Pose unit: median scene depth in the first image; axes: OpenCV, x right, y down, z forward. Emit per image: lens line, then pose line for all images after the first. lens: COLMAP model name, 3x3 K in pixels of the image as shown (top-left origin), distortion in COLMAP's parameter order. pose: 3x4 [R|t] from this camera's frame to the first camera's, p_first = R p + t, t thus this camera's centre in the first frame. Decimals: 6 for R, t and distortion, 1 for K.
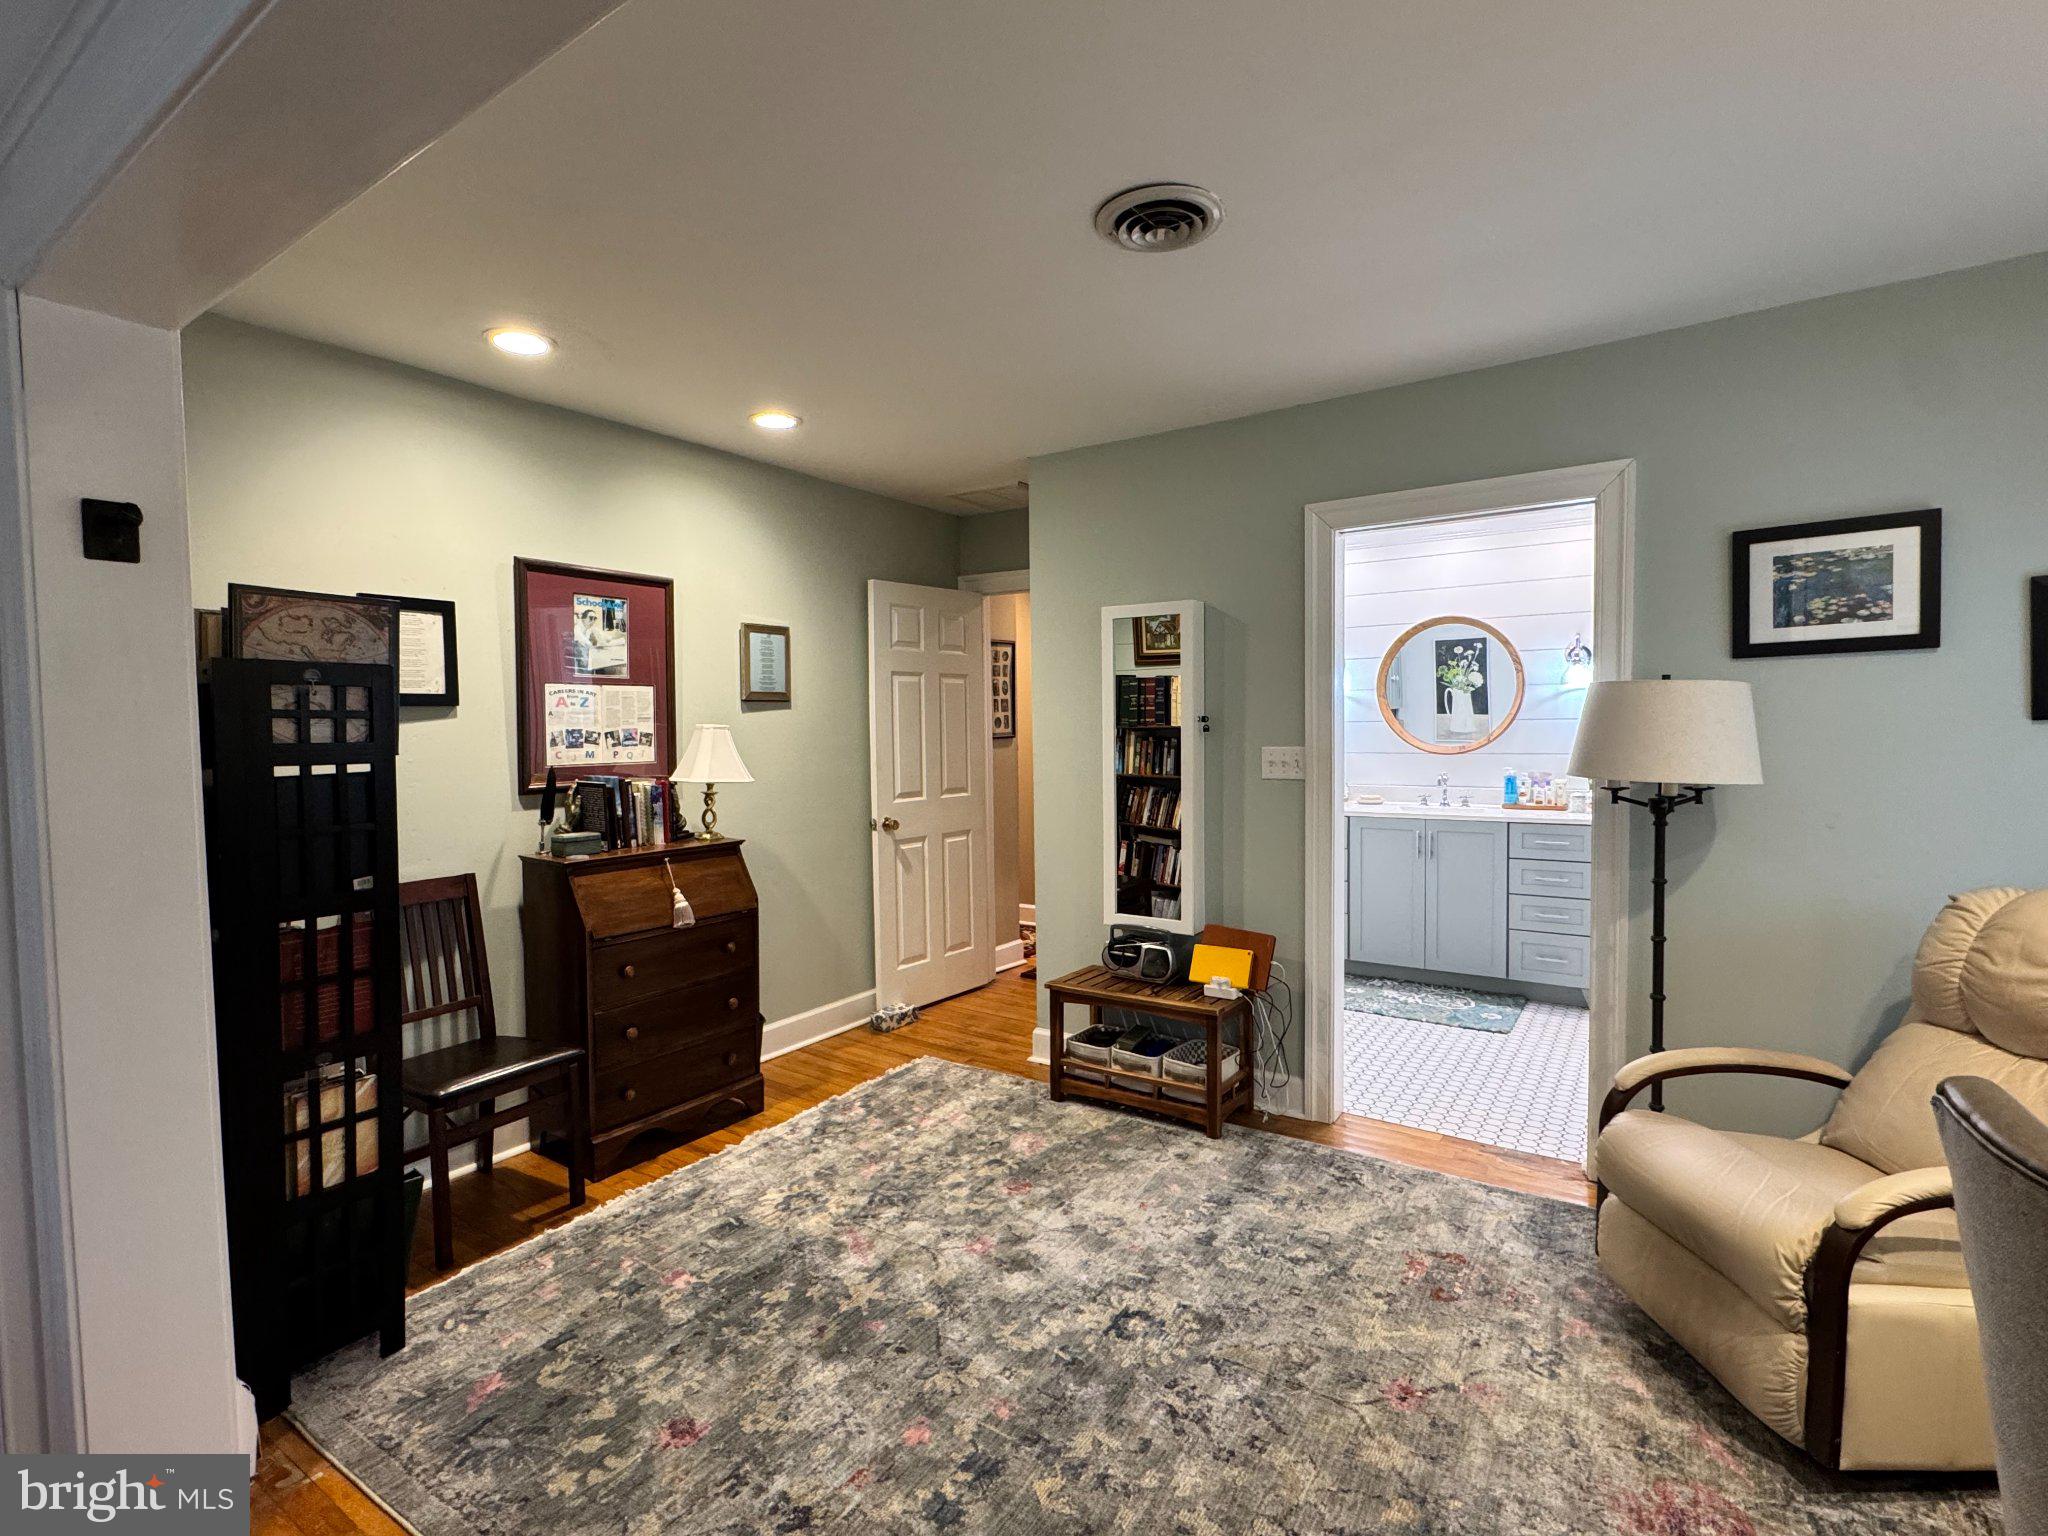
lens RADIAL K [[969.7, 0, 1027.9], [0, 969.7, 774.1], [0, 0, 1]] dist [-0.005213, 0.001048]
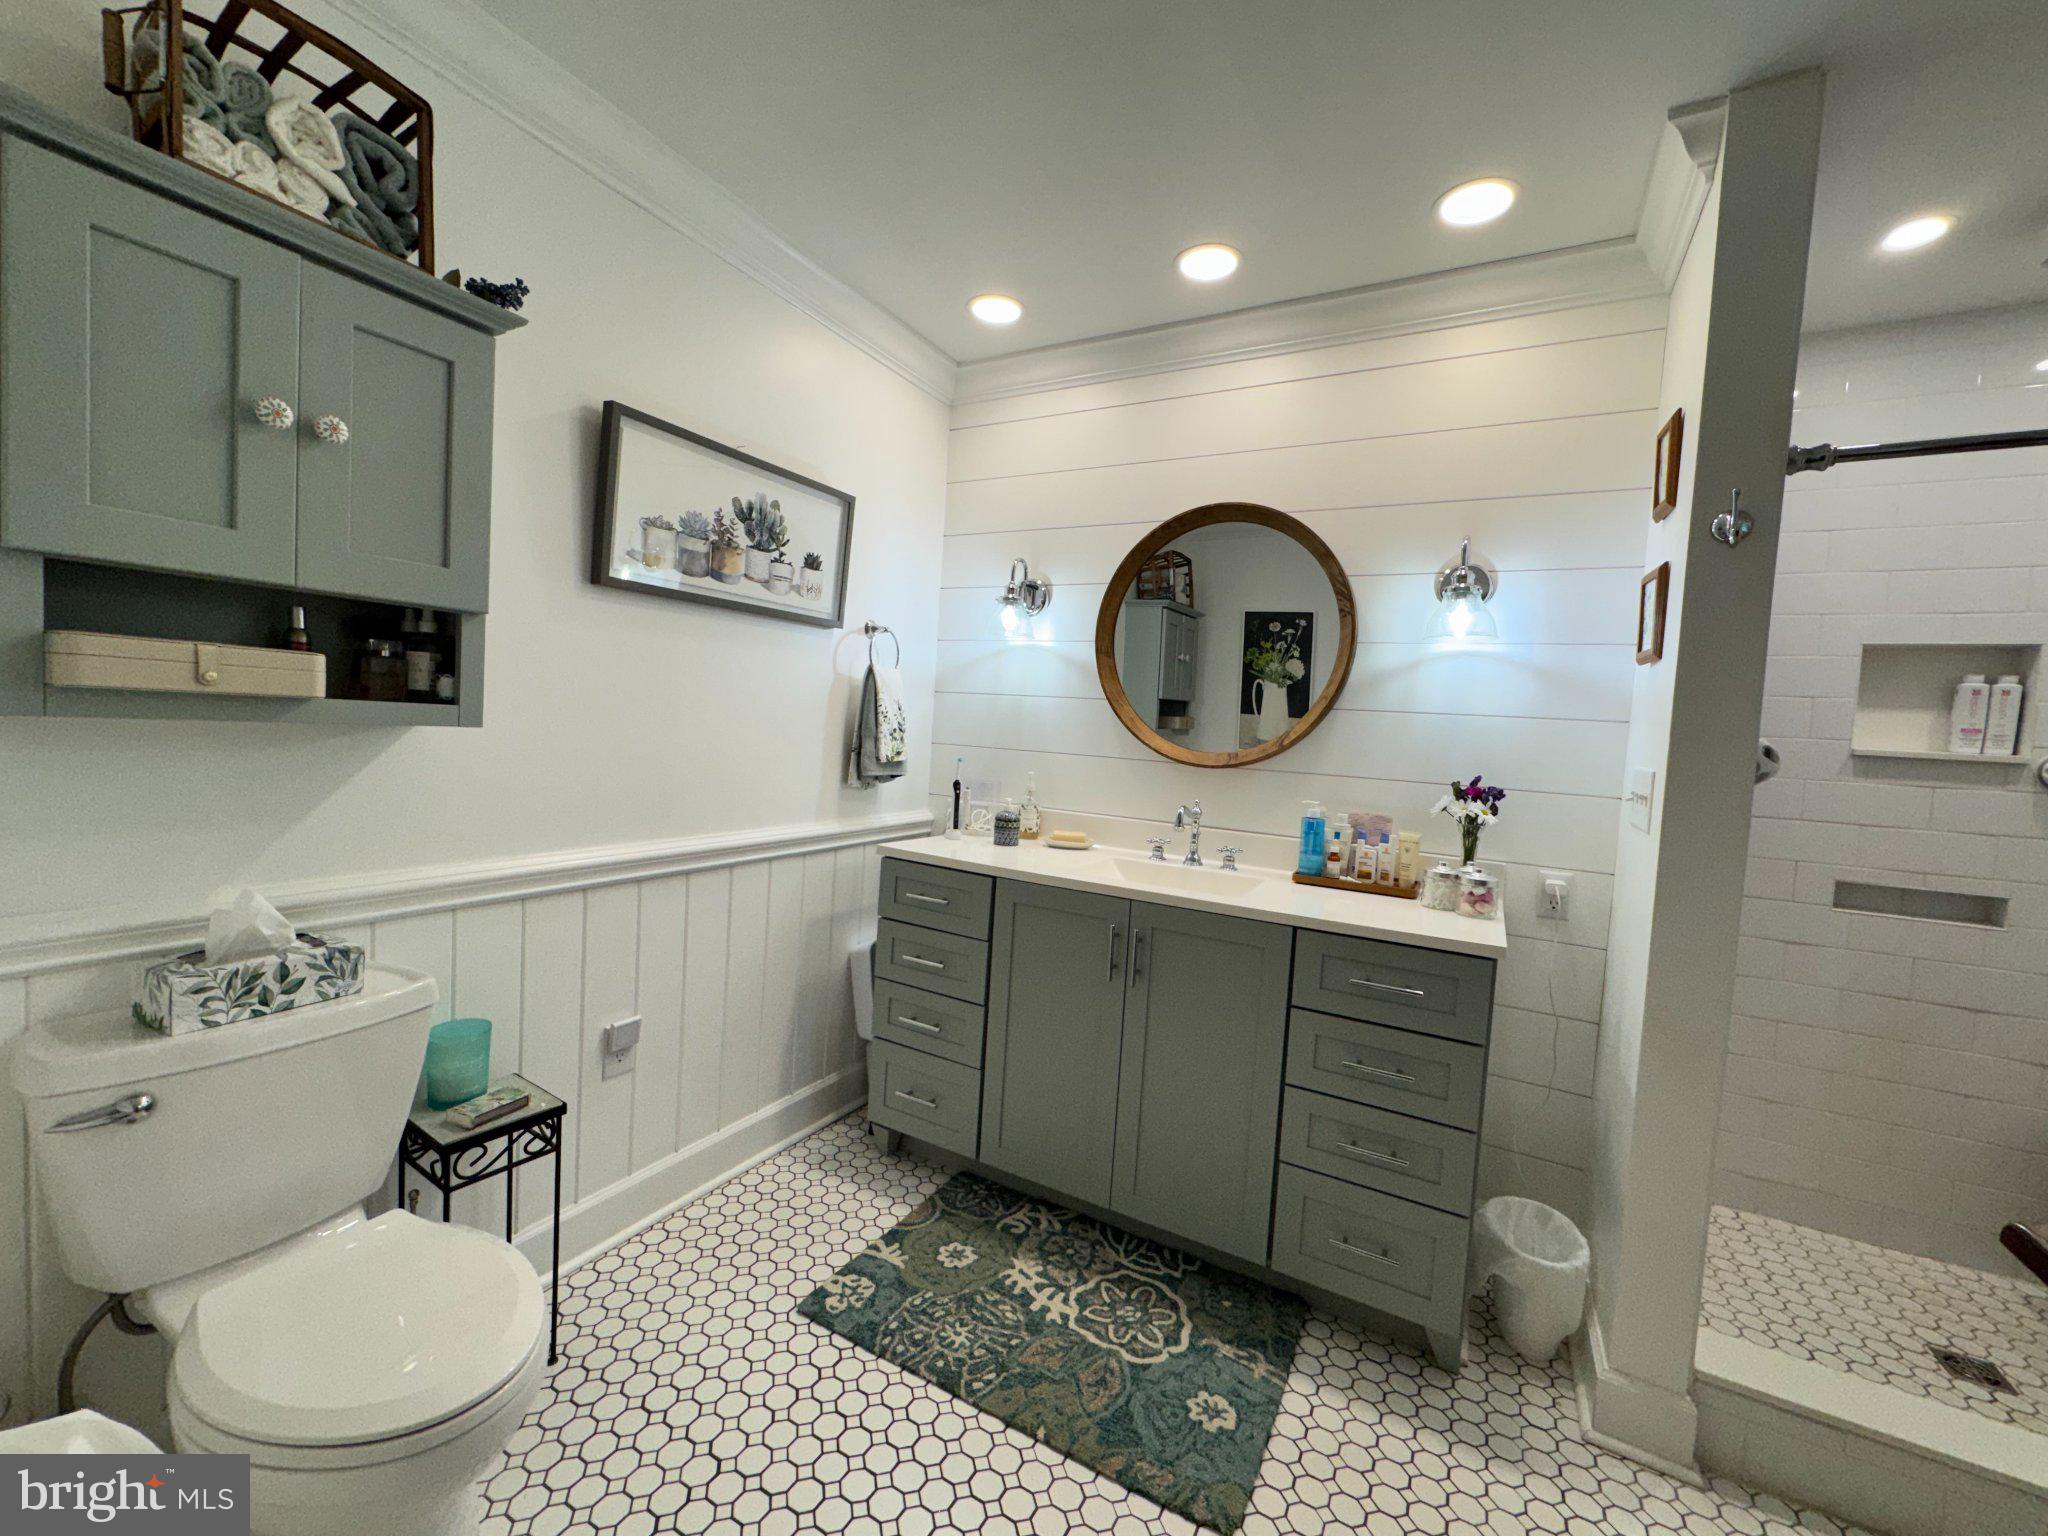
lens RADIAL K [[820.8, 0, 1024.5], [0, 820.8, 769.6], [0, 0, 1]] dist [-0.005250, 0.000691]
pose [[0.993662, 0.072466, 0.085928, 0.313493], [-0.072815, 0.997345, 0.000934, -0.012774], [-0.085632, -0.007185, 0.996301, 0.594251]]
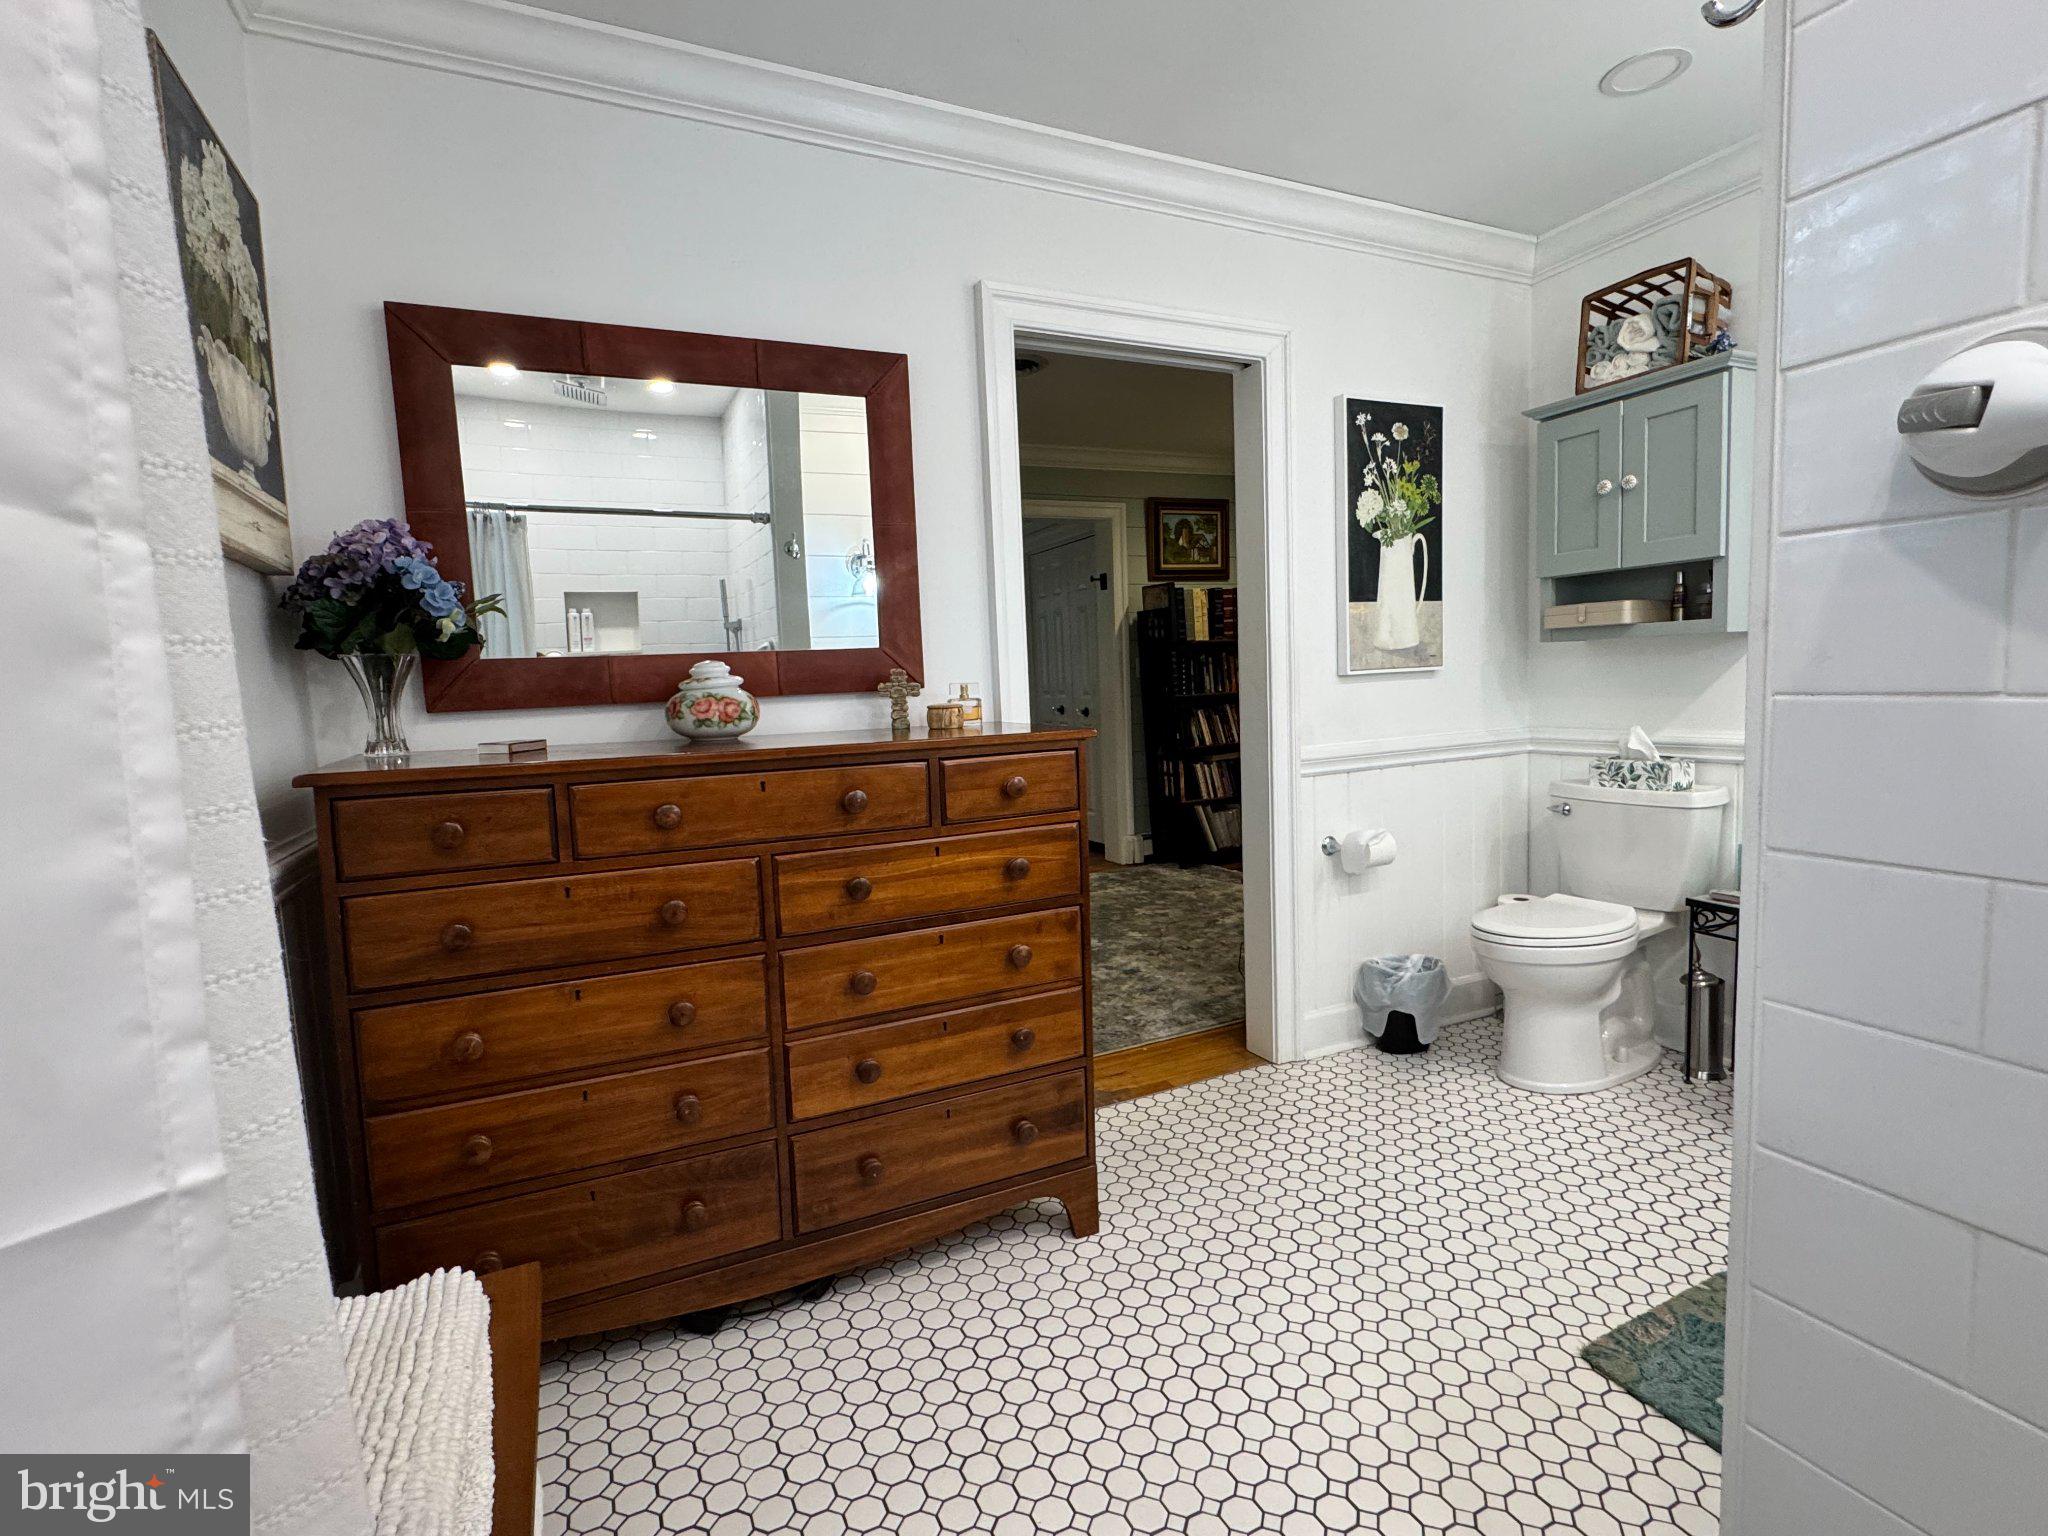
lens RADIAL K [[969.7, 0, 1018.1], [0, 969.7, 772.4], [0, 0, 1]] dist [-0.005213, 0.001048]
pose [[-0.519877, 0.121114, -0.845612, 0.768667], [0.007544, 0.990511, 0.137229, -0.012959], [0.854208, 0.064963, -0.515858, 0.840627]]
